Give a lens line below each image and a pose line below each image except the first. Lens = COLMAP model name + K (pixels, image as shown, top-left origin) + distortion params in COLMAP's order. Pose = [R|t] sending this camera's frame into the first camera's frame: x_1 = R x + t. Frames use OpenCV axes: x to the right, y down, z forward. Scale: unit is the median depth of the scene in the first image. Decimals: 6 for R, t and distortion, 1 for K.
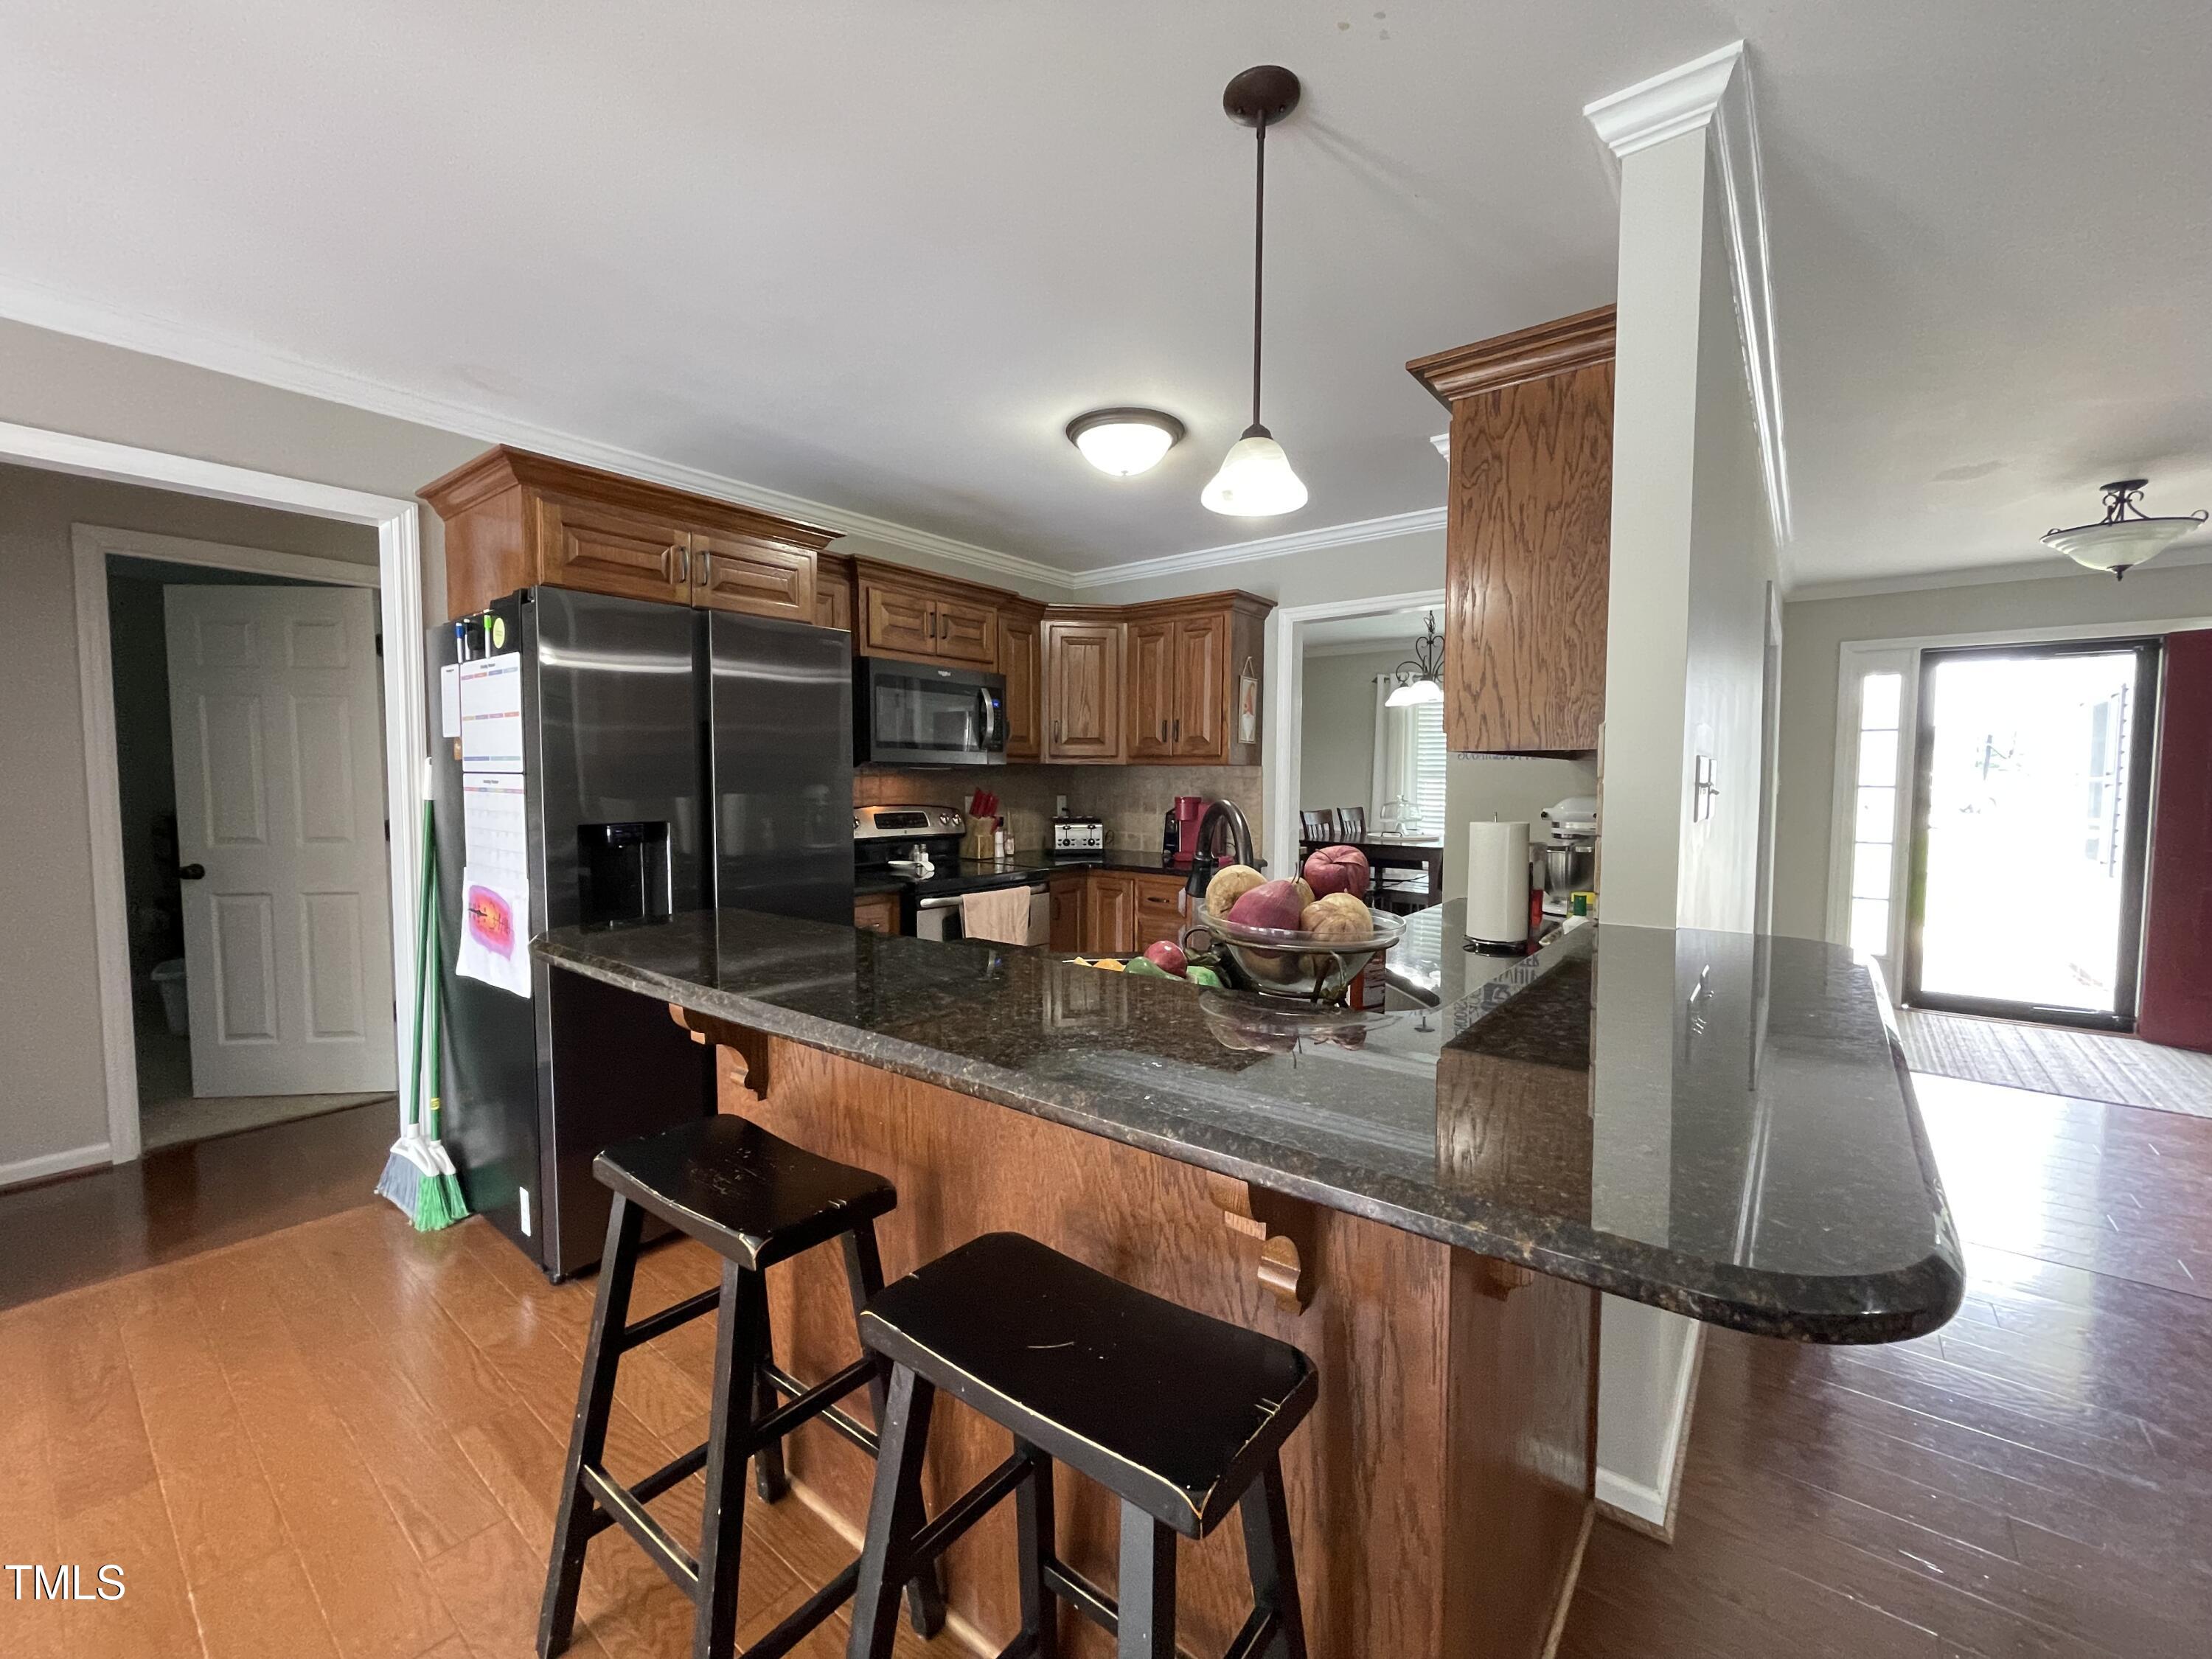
lens RADIAL K [[905.0, 0, 1112.0], [0, 905.0, 827.3], [0, 0, 1]] dist [0.001449, 0.000237]
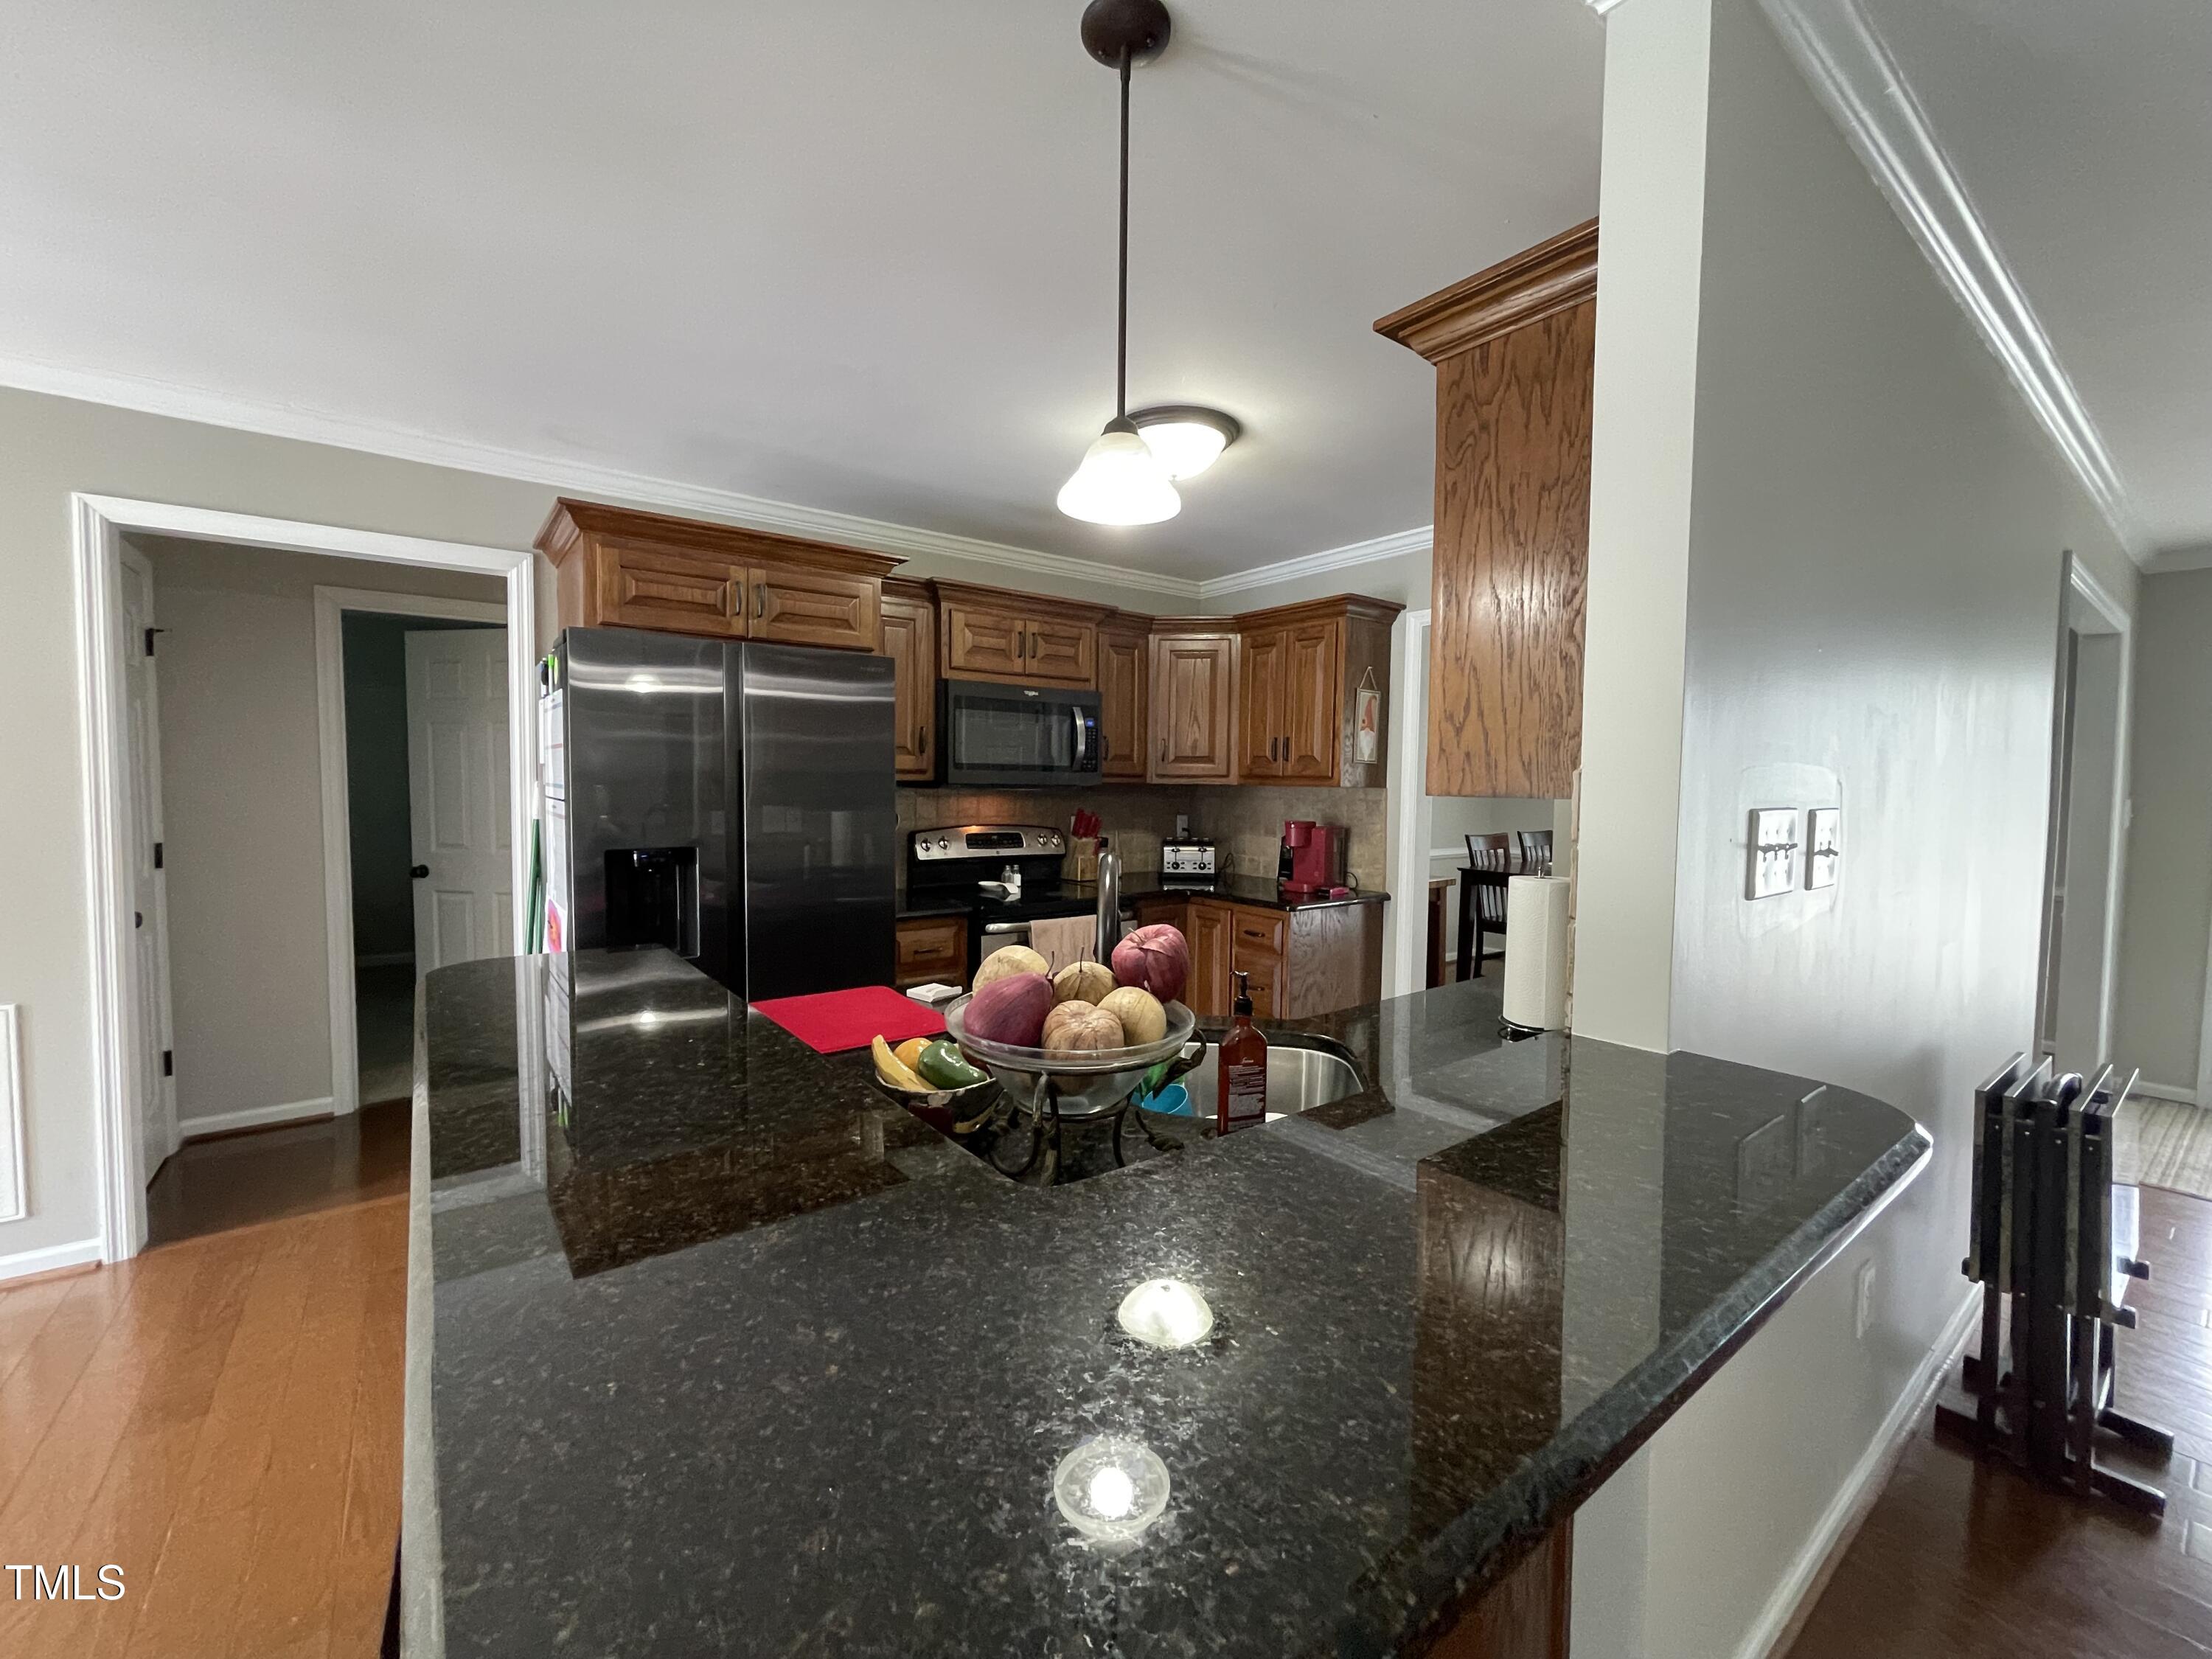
lens RADIAL K [[905.0, 0, 1105.3], [0, 905.0, 826.4], [0, 0, 1]] dist [0.001449, 0.000237]
pose [[0.967505, 0.020396, -0.252029, 0.154034], [-0.022297, 0.999740, -0.004687, -0.024120], [0.251868, 0.010154, 0.967708, 0.075819]]
